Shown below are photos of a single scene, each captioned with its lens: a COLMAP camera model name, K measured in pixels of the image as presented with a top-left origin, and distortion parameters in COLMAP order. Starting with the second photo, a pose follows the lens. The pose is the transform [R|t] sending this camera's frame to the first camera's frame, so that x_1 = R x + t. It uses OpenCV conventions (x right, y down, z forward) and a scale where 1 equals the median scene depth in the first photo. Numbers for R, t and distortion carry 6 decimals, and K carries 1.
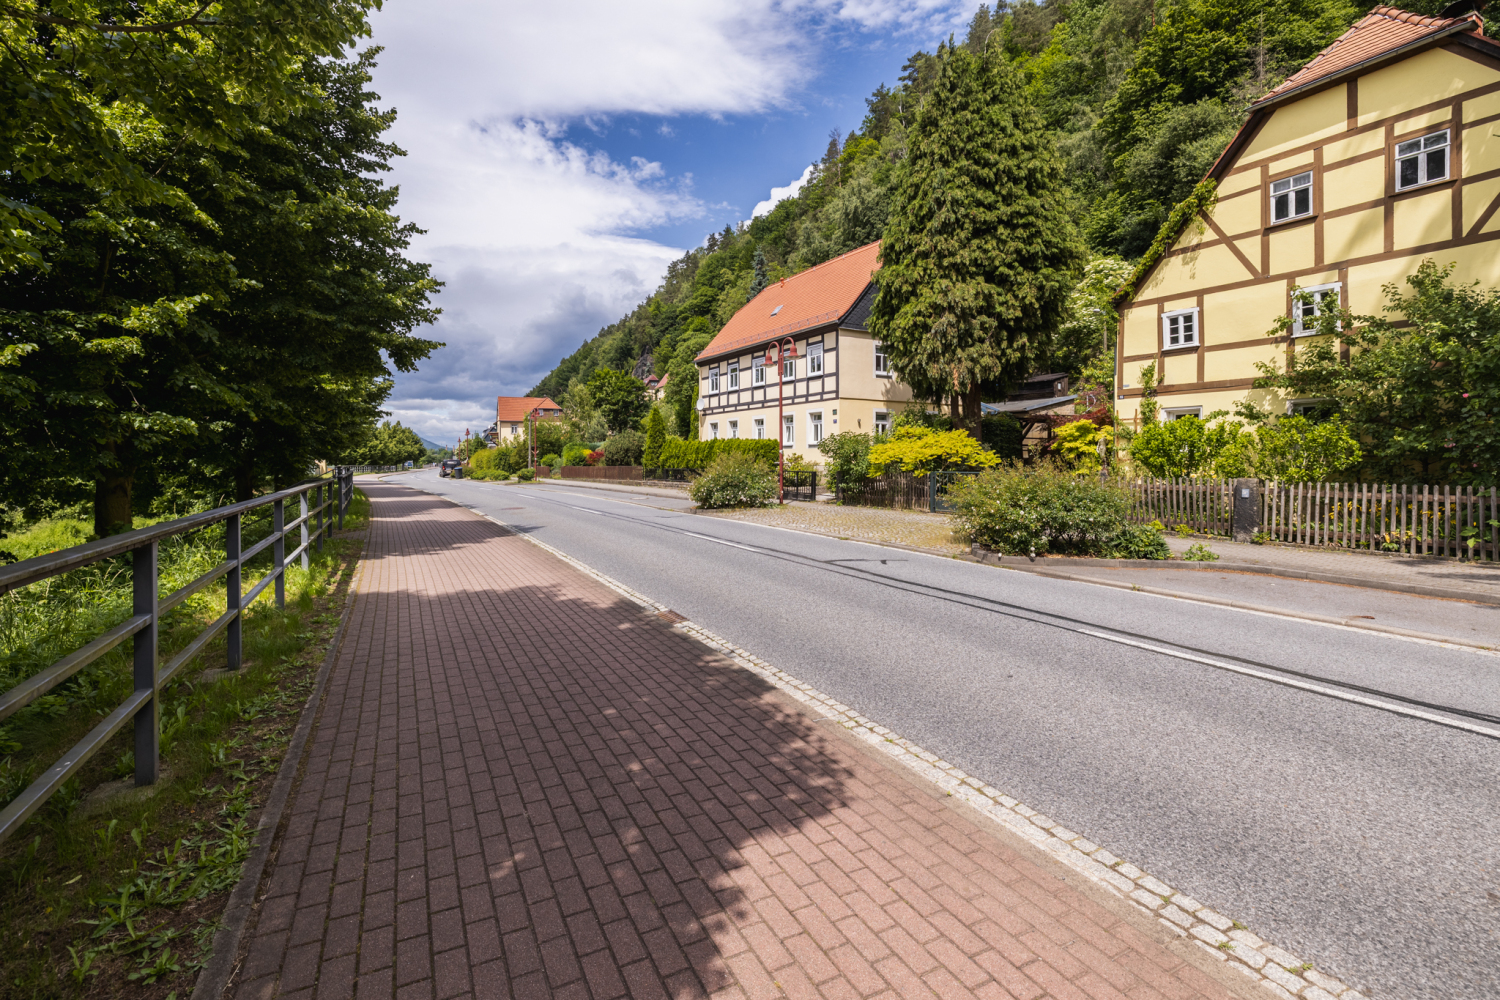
lens RADIAL K [[650.9, 0, 719.2], [0, 650.9, 463.8], [0, 0, 1]] dist [0.000194, 0.000221]
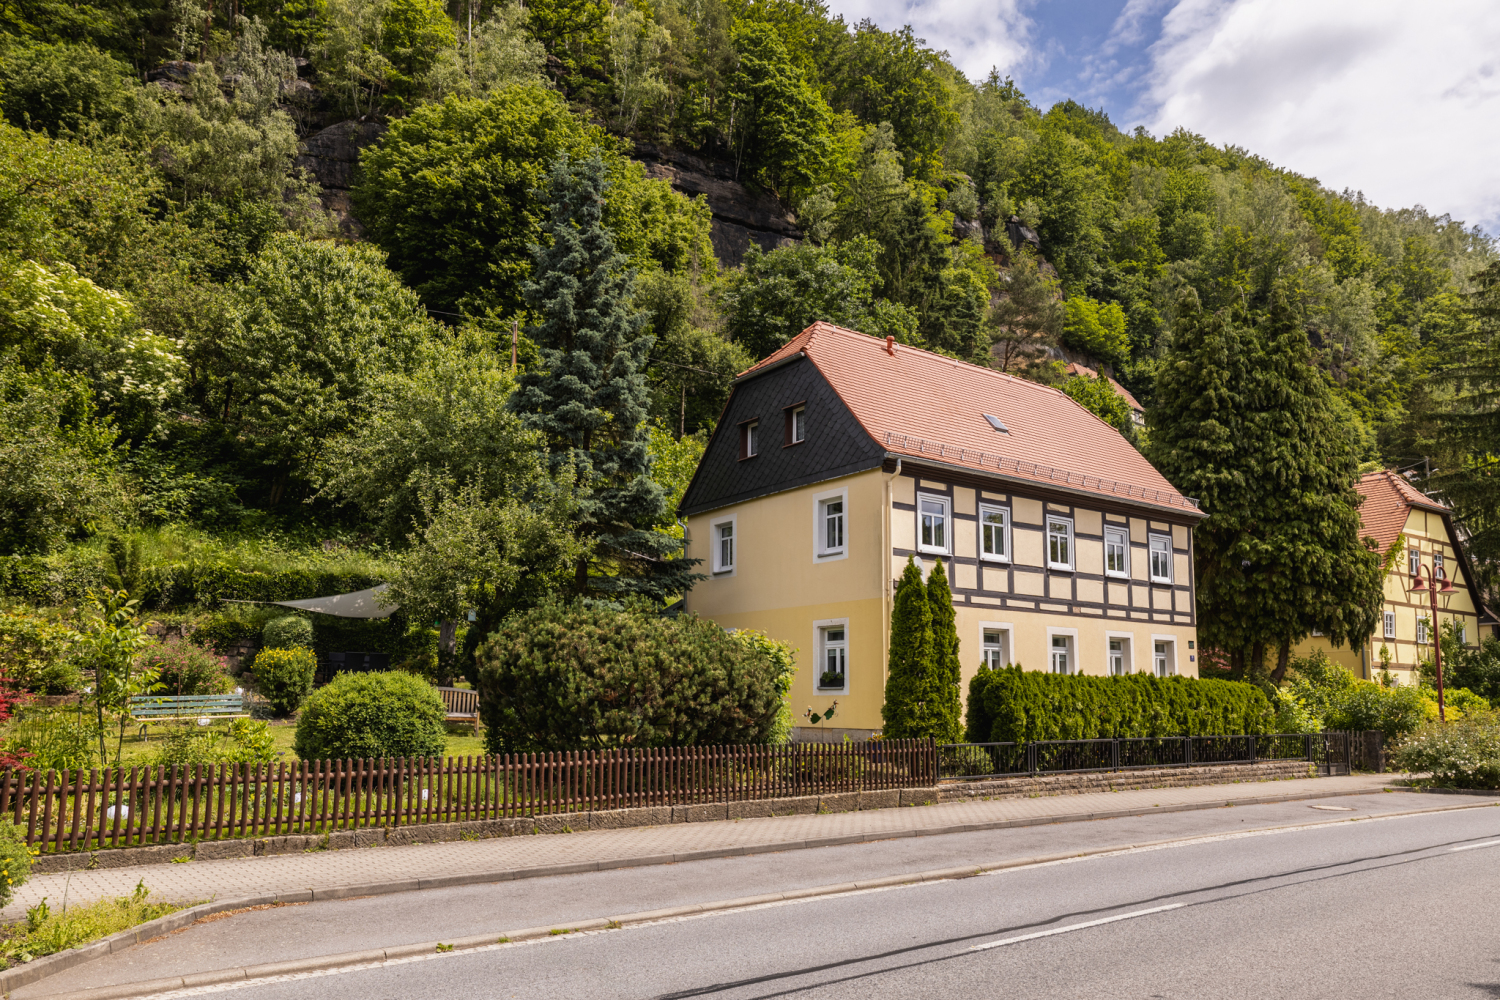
lens RADIAL K [[1168.7, 0, 749.0], [0, 1168.7, 534.4], [0, 0, 1]] dist [0.002772, -0.004404]
pose [[-0.173566, 0.141416, 0.974616, -1.235279], [0.001884, 0.989682, -0.143266, -0.025728], [-0.984820, -0.023030, -0.172042, 2.180977]]
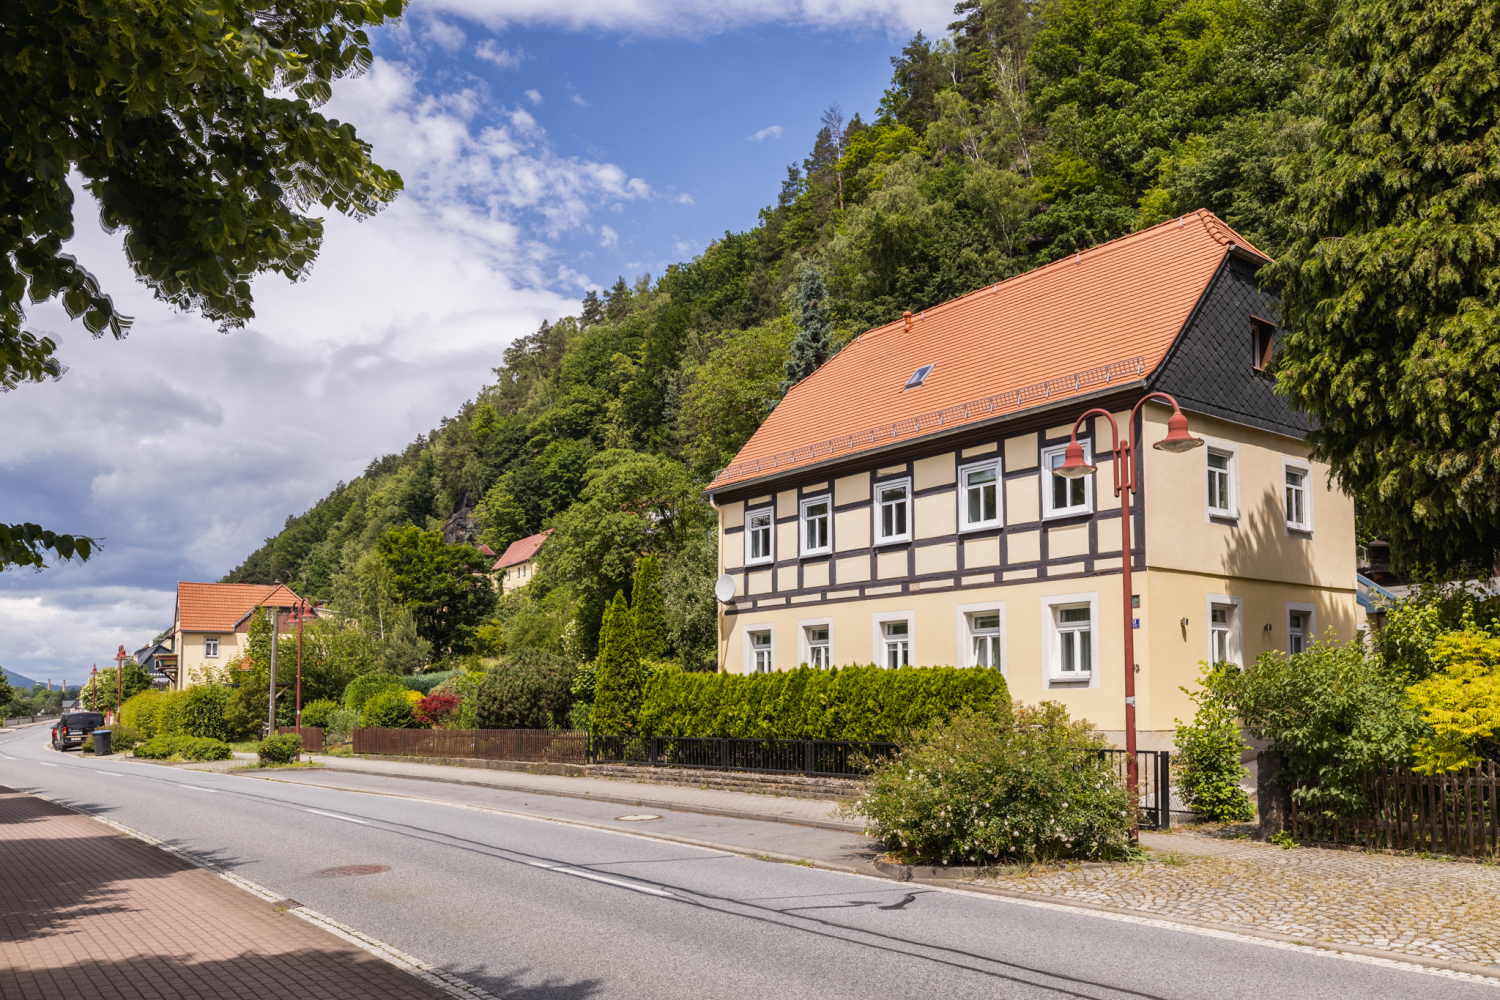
lens RADIAL K [[1174.6, 0, 745.5], [0, 1174.6, 624.5], [0, 0, 1]] dist [0.000911, -0.001628]
pose [[0.990583, 0.004123, 0.136849, -0.220714], [0.006099, 0.997226, -0.074189, -0.014686], [-0.136776, 0.074325, 0.987810, 0.390137]]
